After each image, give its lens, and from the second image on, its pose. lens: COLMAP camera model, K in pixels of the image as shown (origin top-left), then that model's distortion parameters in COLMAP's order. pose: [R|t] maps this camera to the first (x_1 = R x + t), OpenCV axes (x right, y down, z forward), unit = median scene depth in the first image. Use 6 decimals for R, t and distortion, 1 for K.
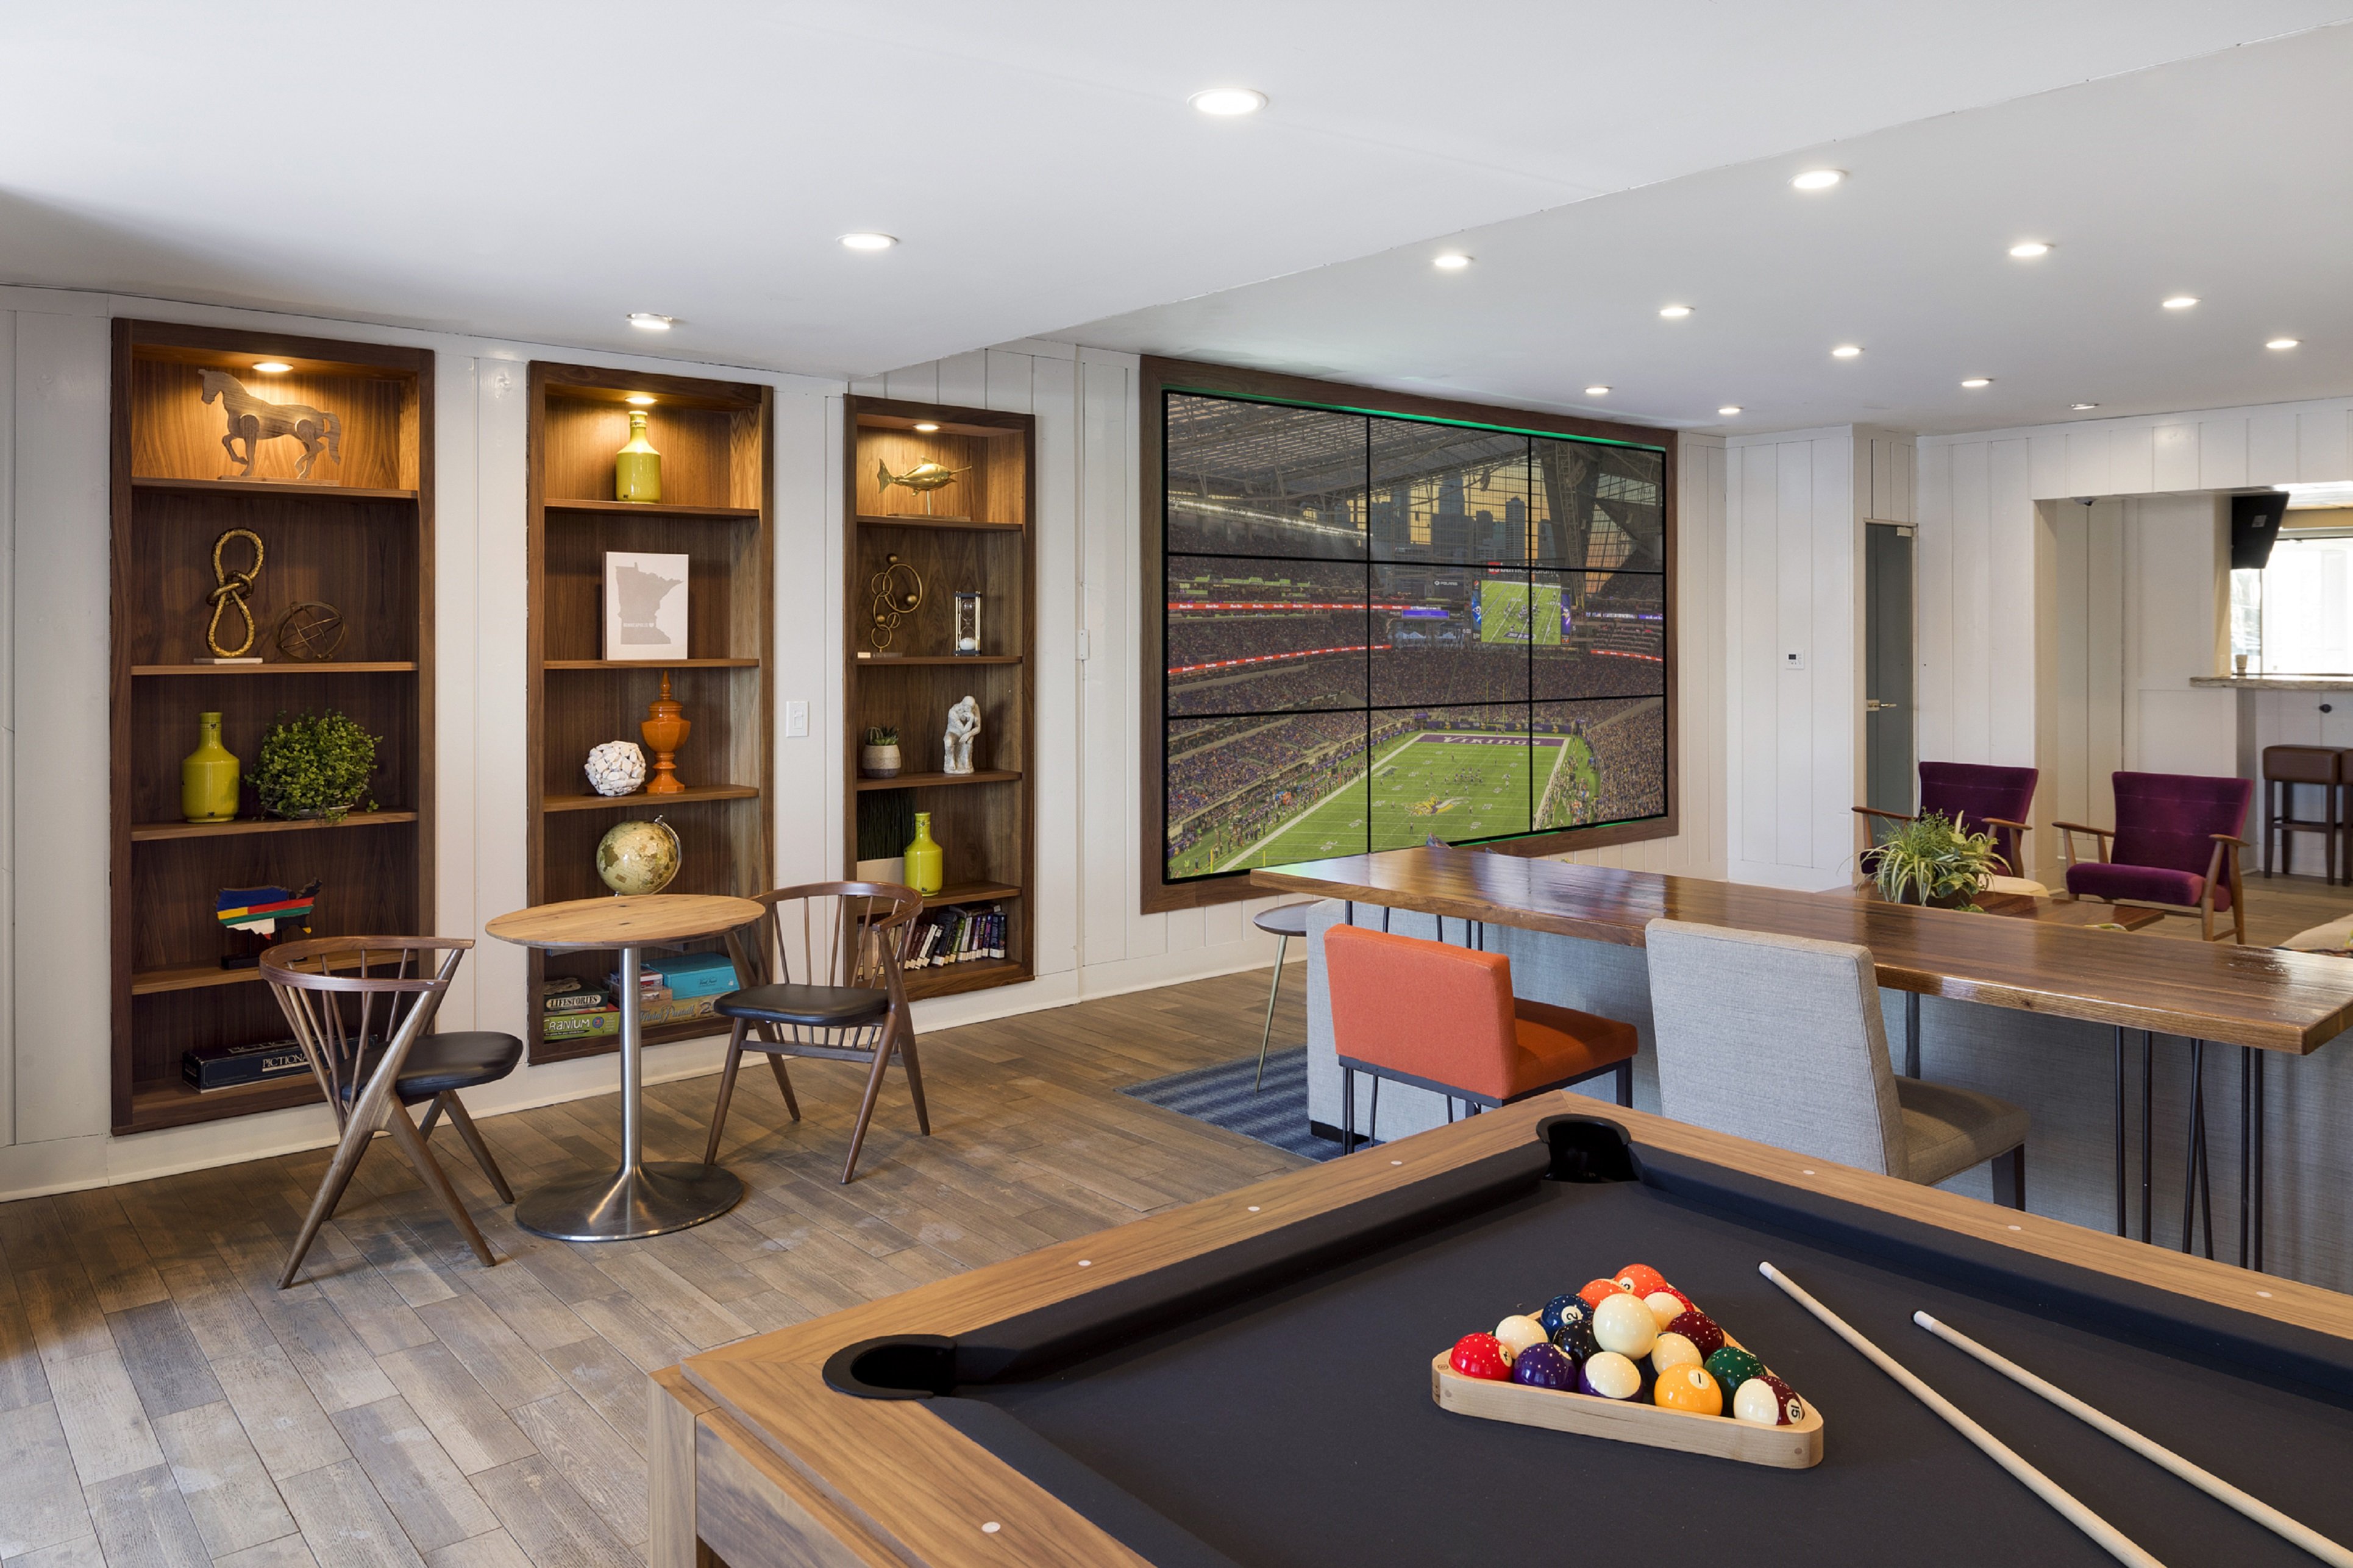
lens RADIAL K [[1595.9, 0, 1175.9], [0, 1595.9, 638.2], [0, 0, 1]] dist [-0.002026, 0.000678]
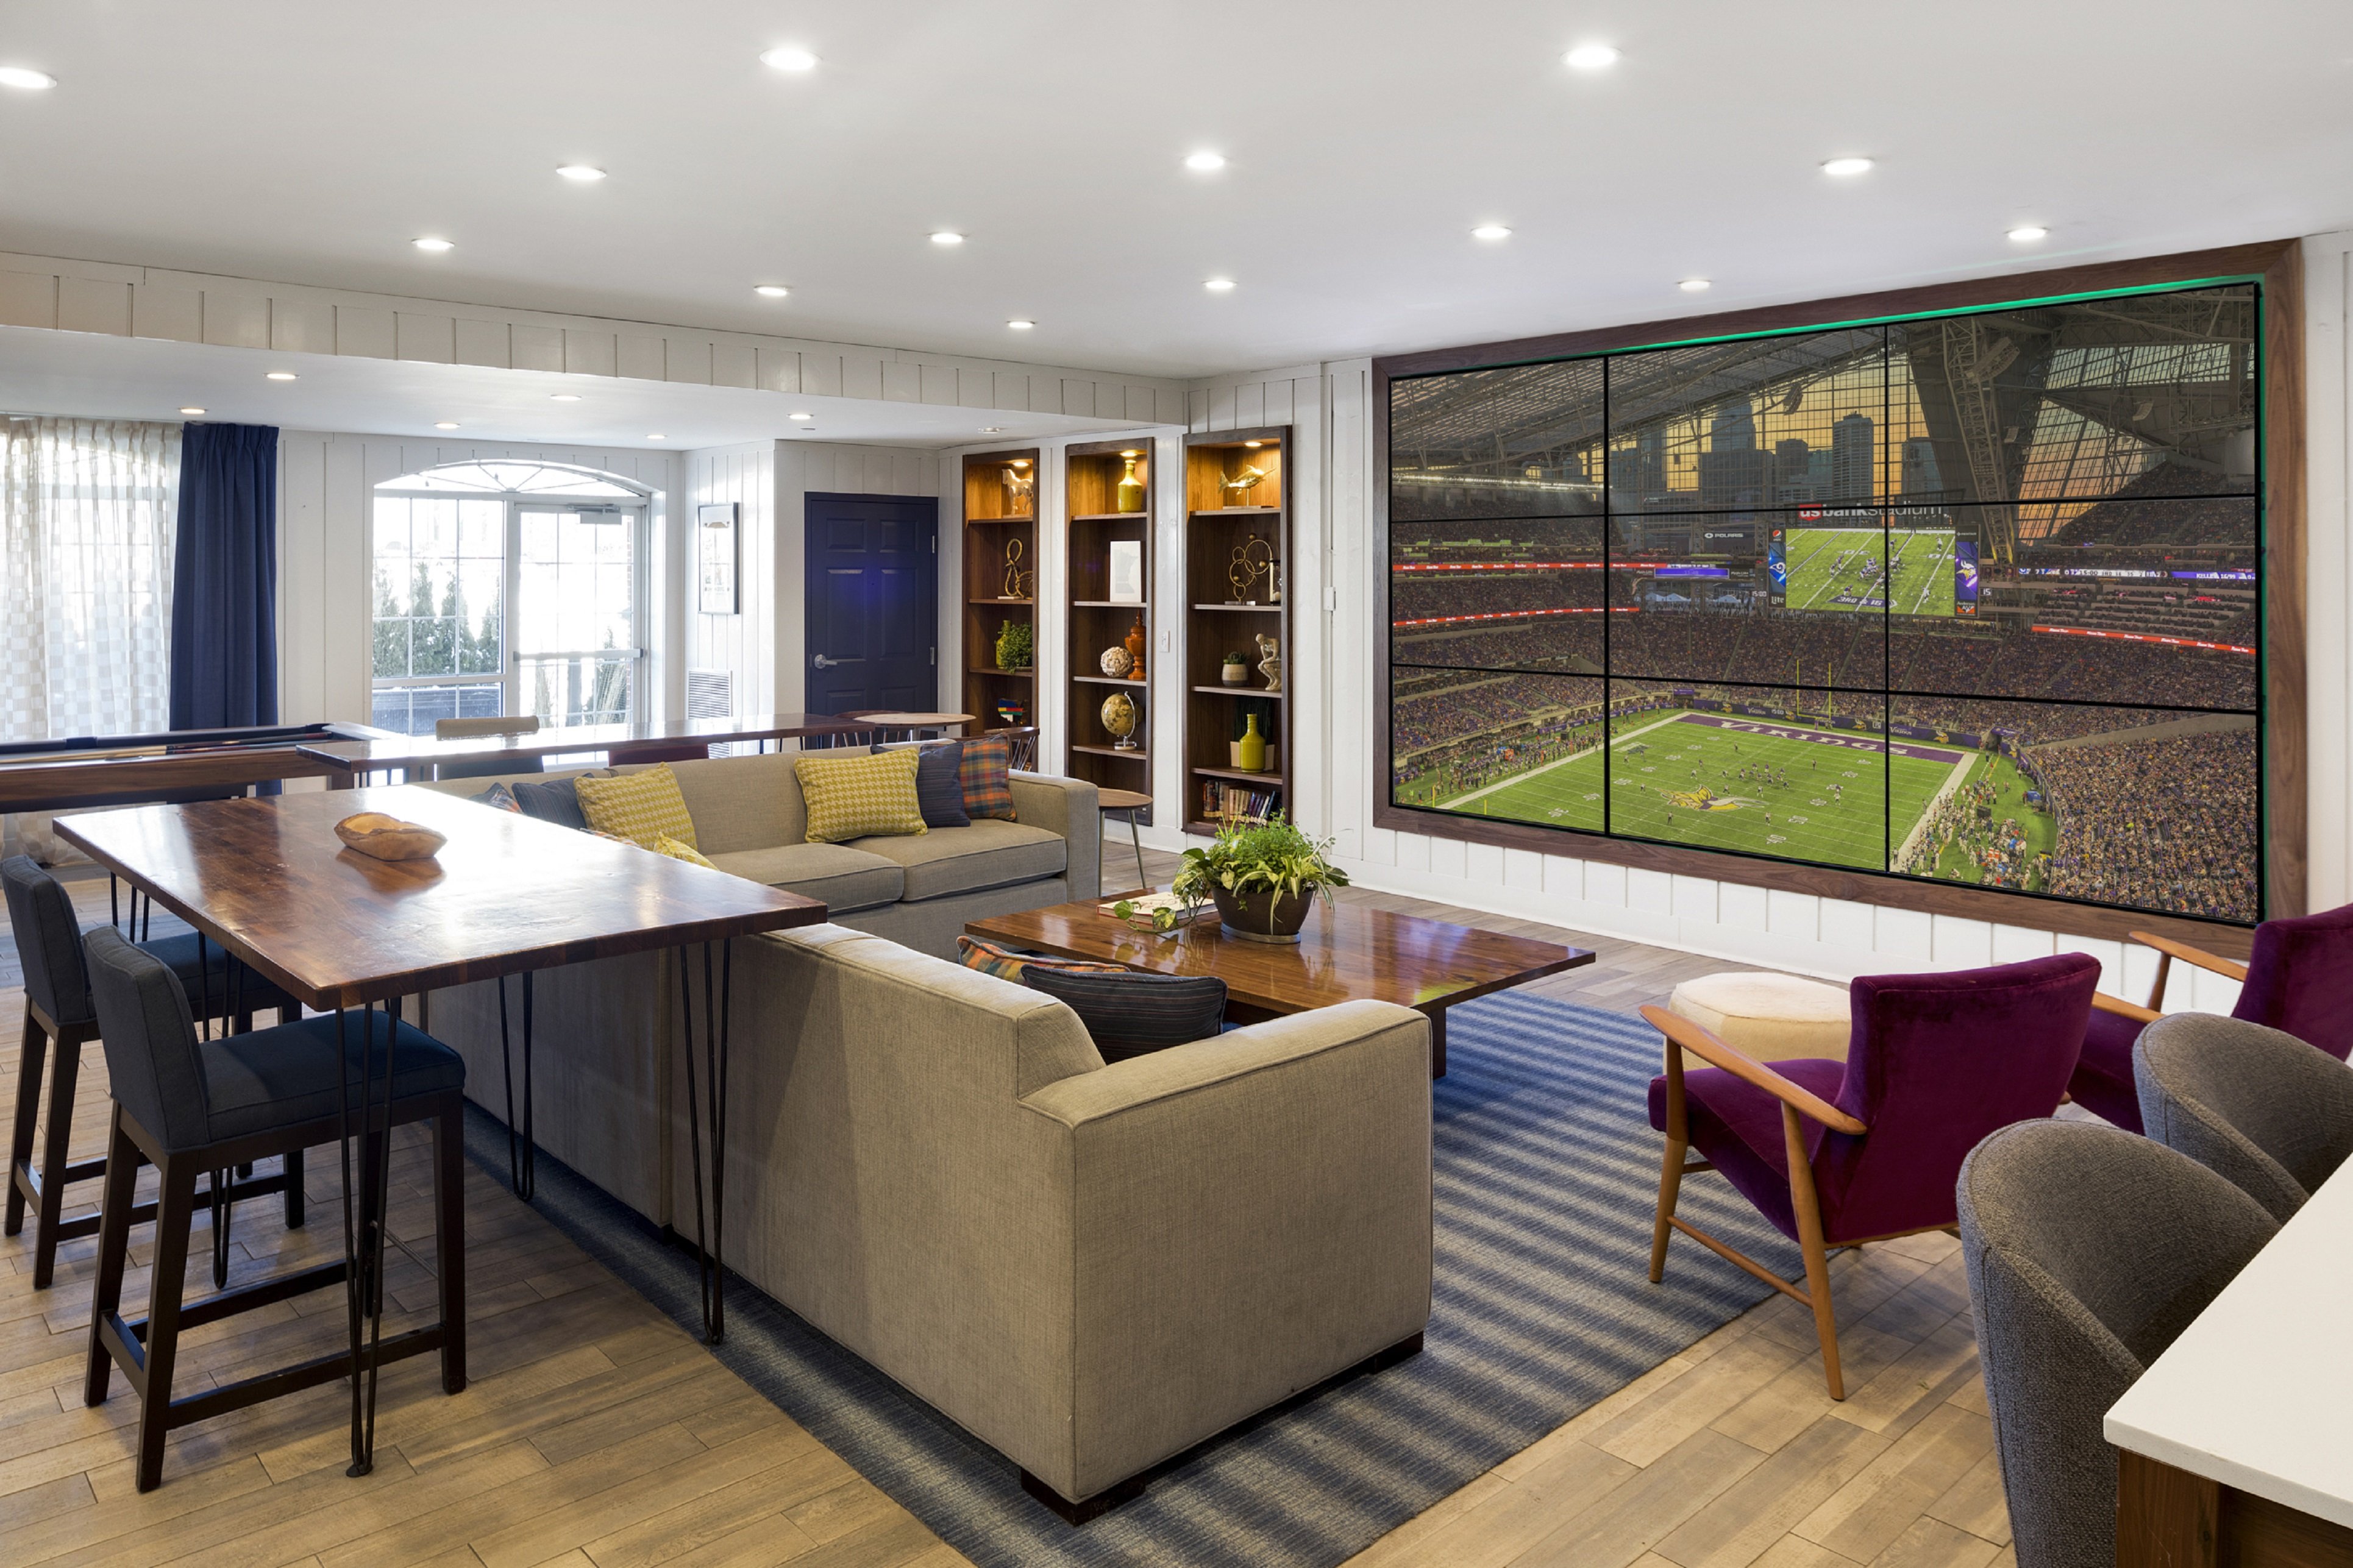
lens RADIAL K [[1595.9, 0, 1175.9], [0, 1595.9, 638.2], [0, 0, 1]] dist [-0.002026, 0.000678]
pose [[0.029357, 0.041139, -0.998722, 1.054120], [-0.006306, 0.999140, 0.040971, -0.014151], [0.999549, 0.005095, 0.029591, 0.739076]]
